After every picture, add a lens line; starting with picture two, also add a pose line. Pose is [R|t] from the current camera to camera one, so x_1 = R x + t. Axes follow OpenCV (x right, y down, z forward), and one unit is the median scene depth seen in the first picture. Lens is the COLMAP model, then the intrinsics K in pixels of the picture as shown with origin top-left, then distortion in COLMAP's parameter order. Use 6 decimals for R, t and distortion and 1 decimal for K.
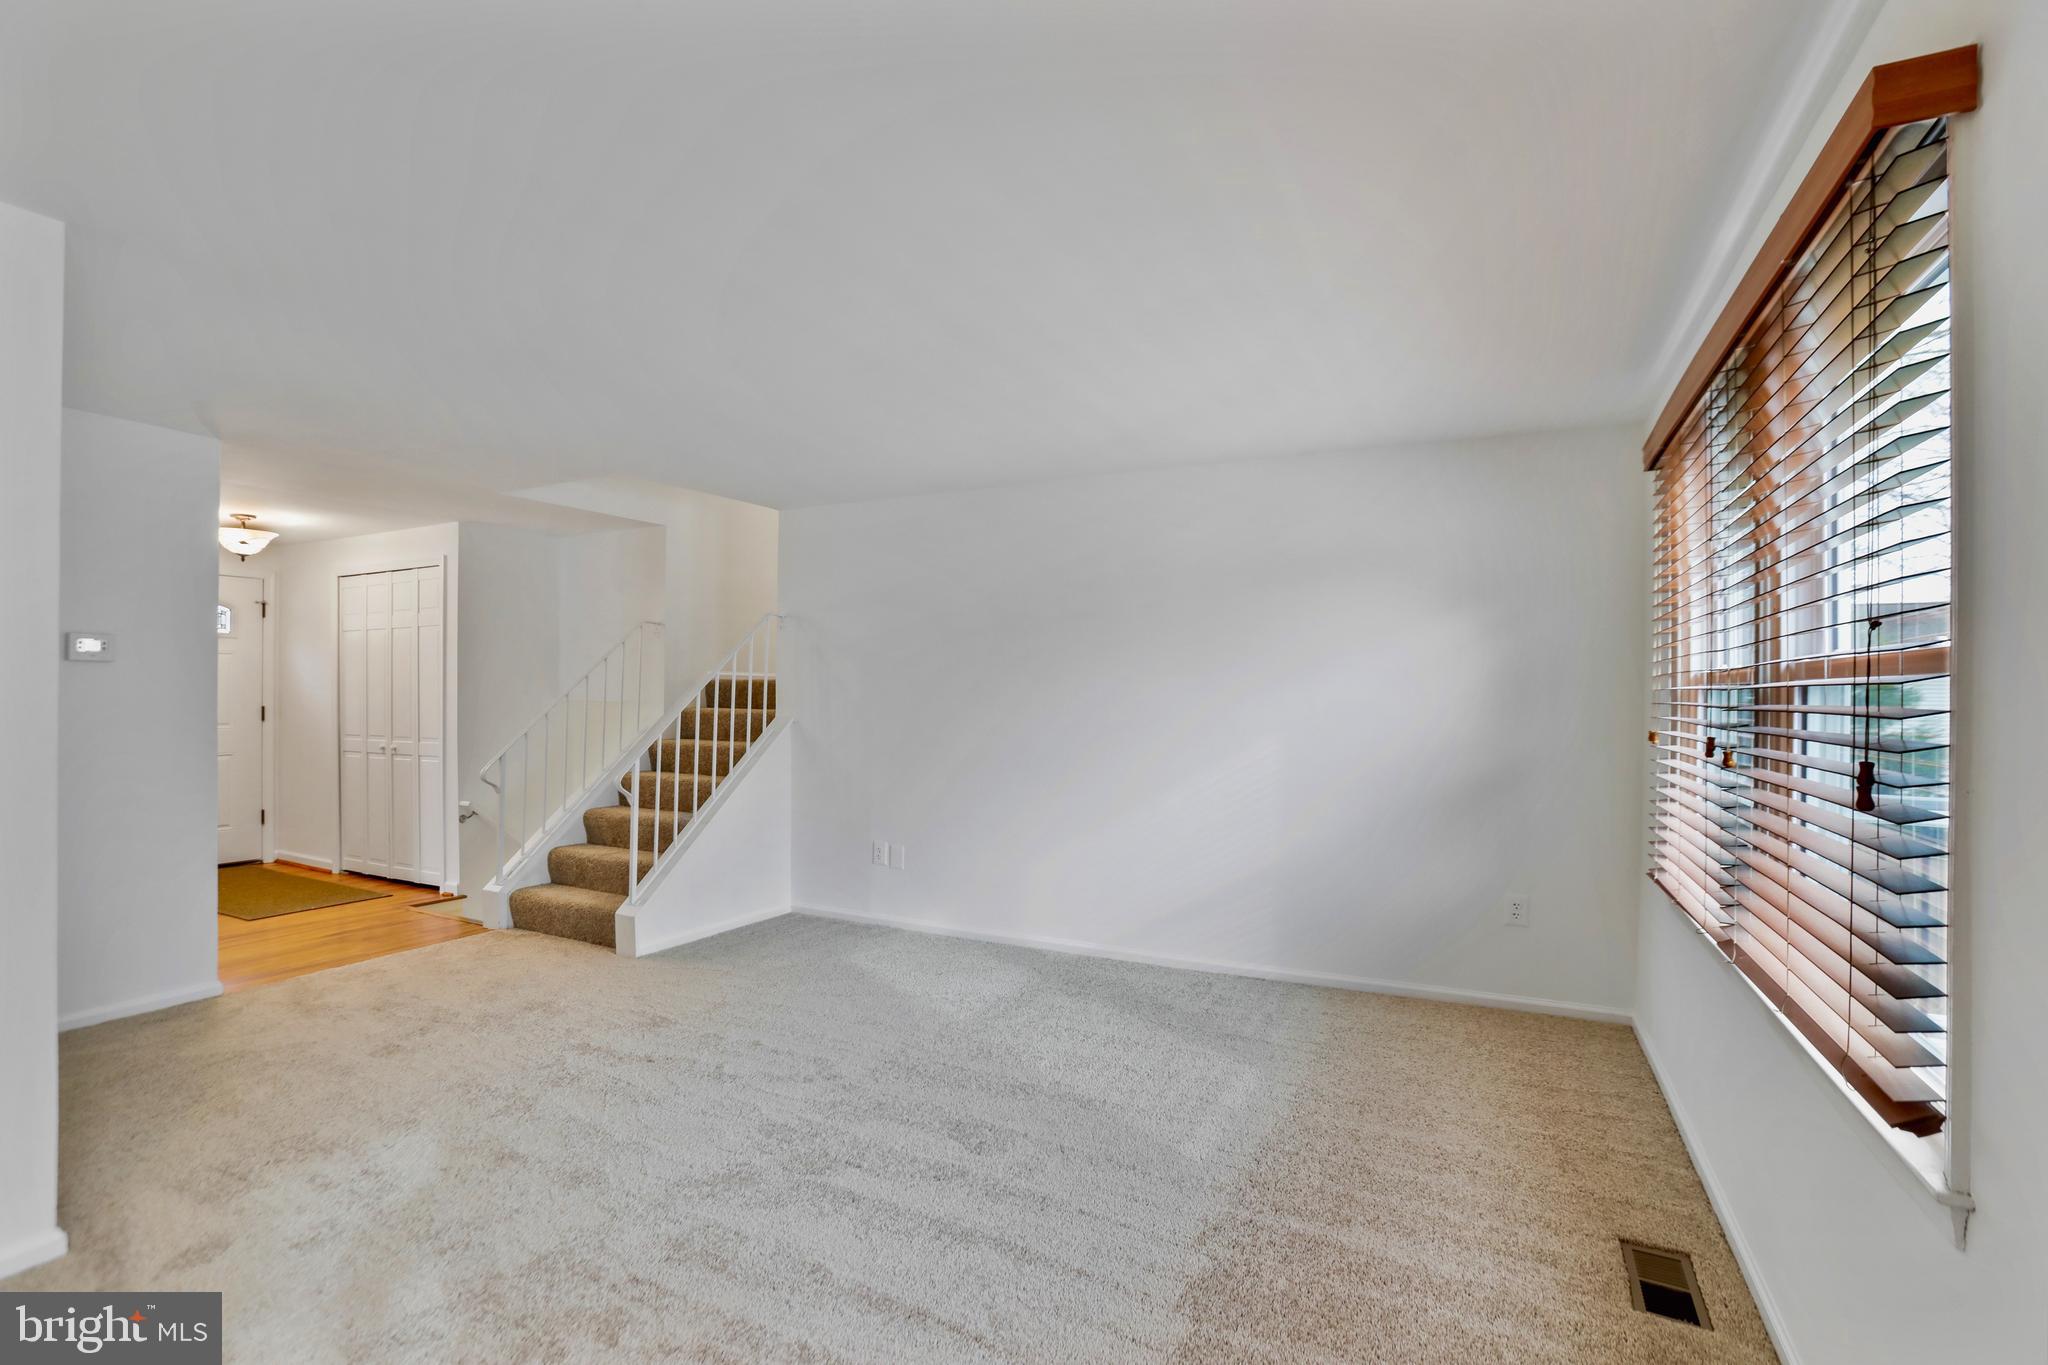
lens RADIAL K [[960.3, 0, 1016.8], [0, 960.3, 686.2], [0, 0, 1]] dist [-0.061346, 0.024199]
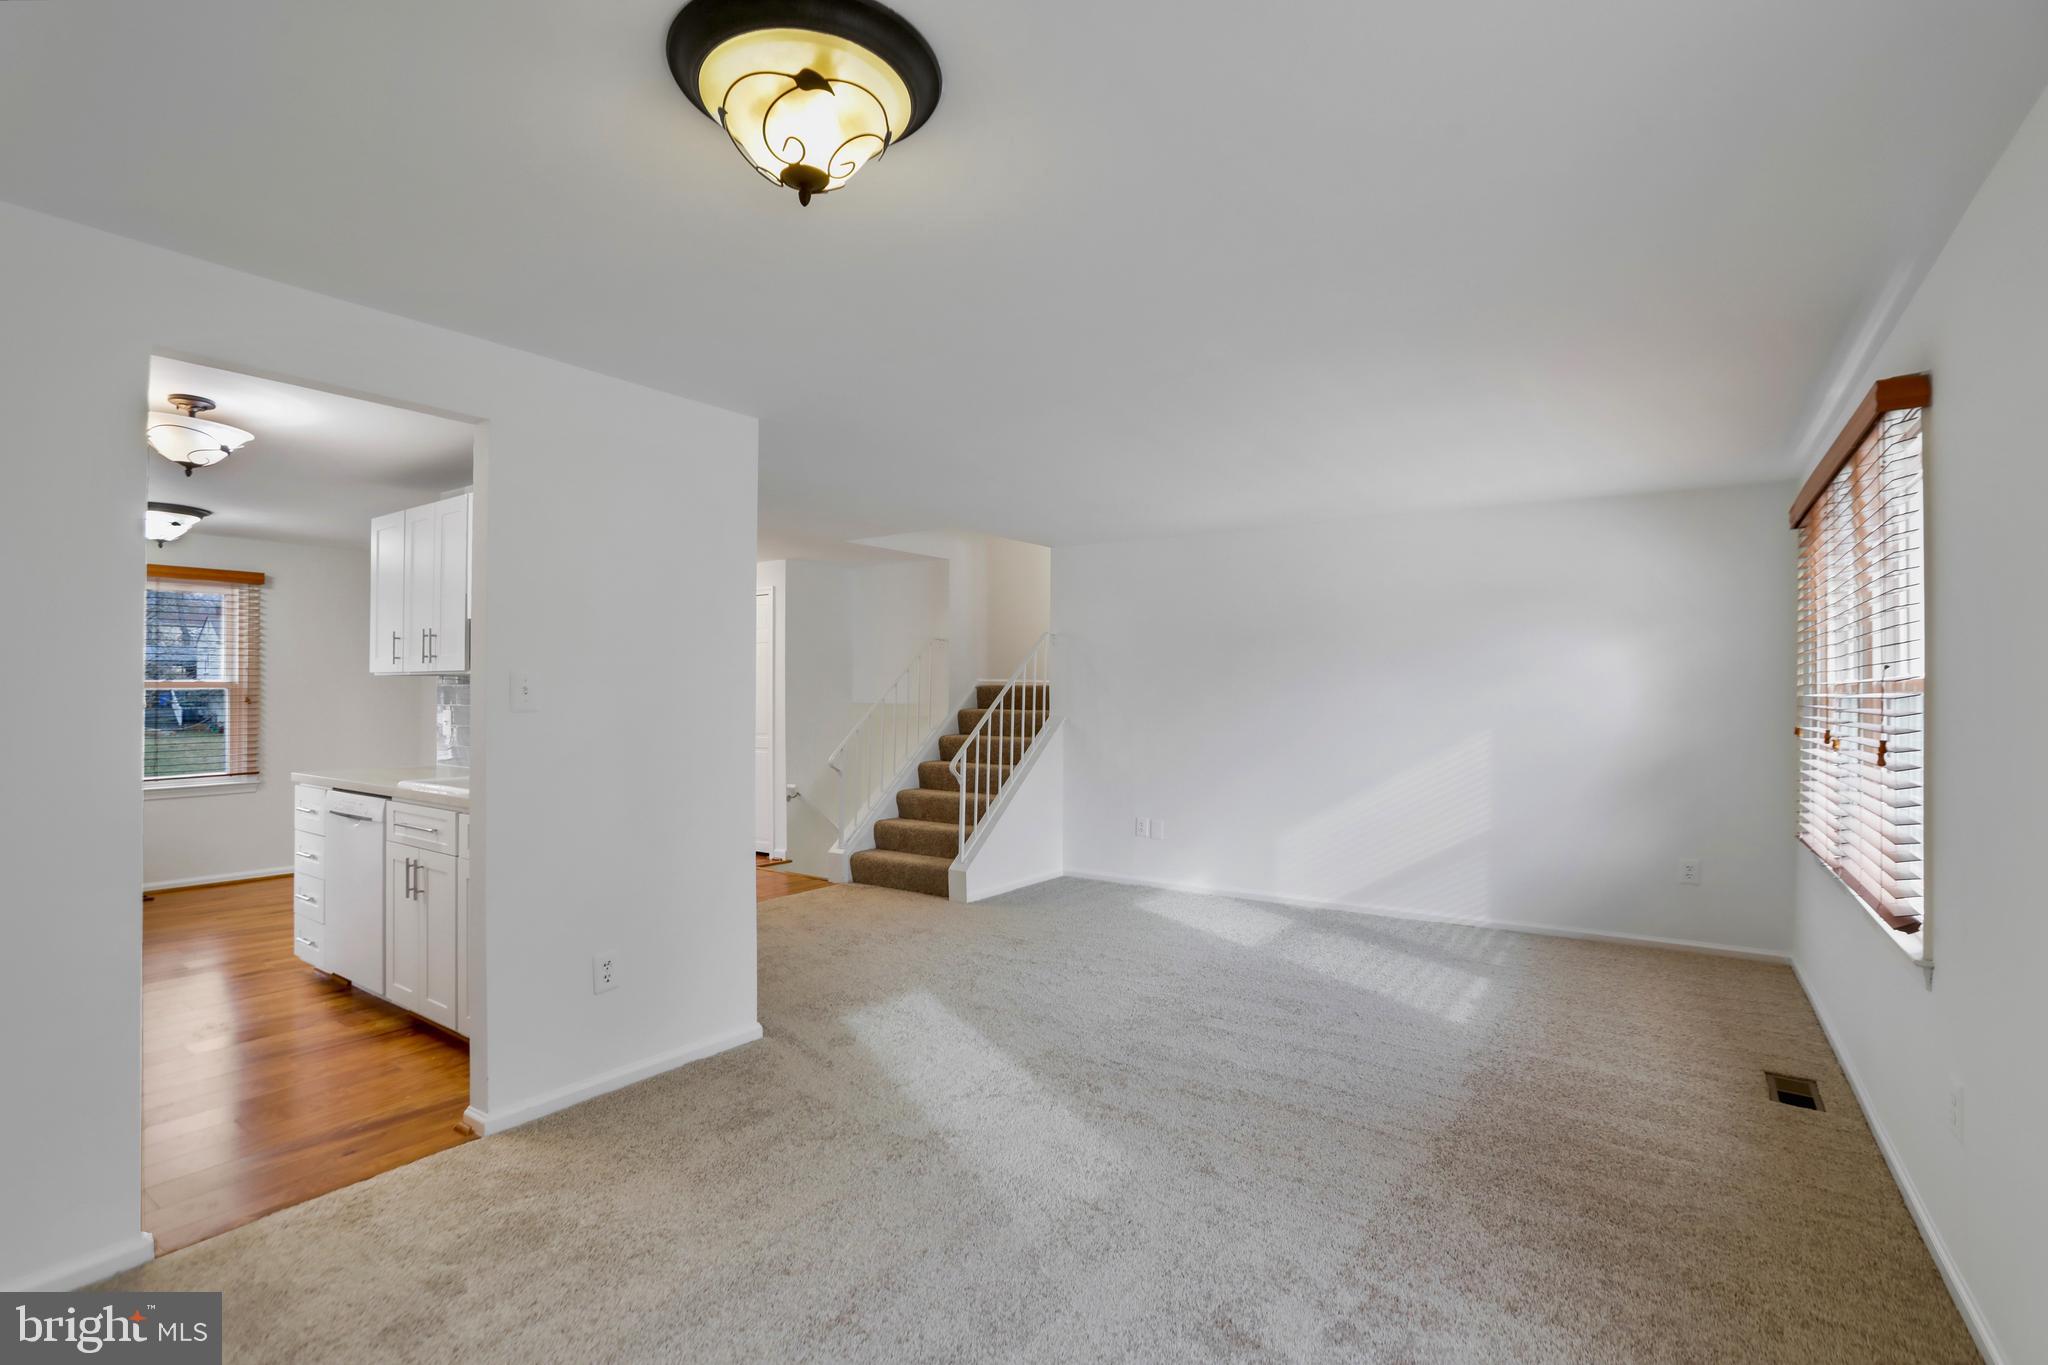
lens RADIAL K [[960.3, 0, 1027.7], [0, 960.3, 677.8], [0, 0, 1]] dist [-0.061346, 0.024199]
pose [[0.991218, -0.004264, -0.132170, -0.223430], [0.003105, 0.999955, -0.008979, -0.013497], [0.132203, 0.008490, 0.991186, -0.442343]]
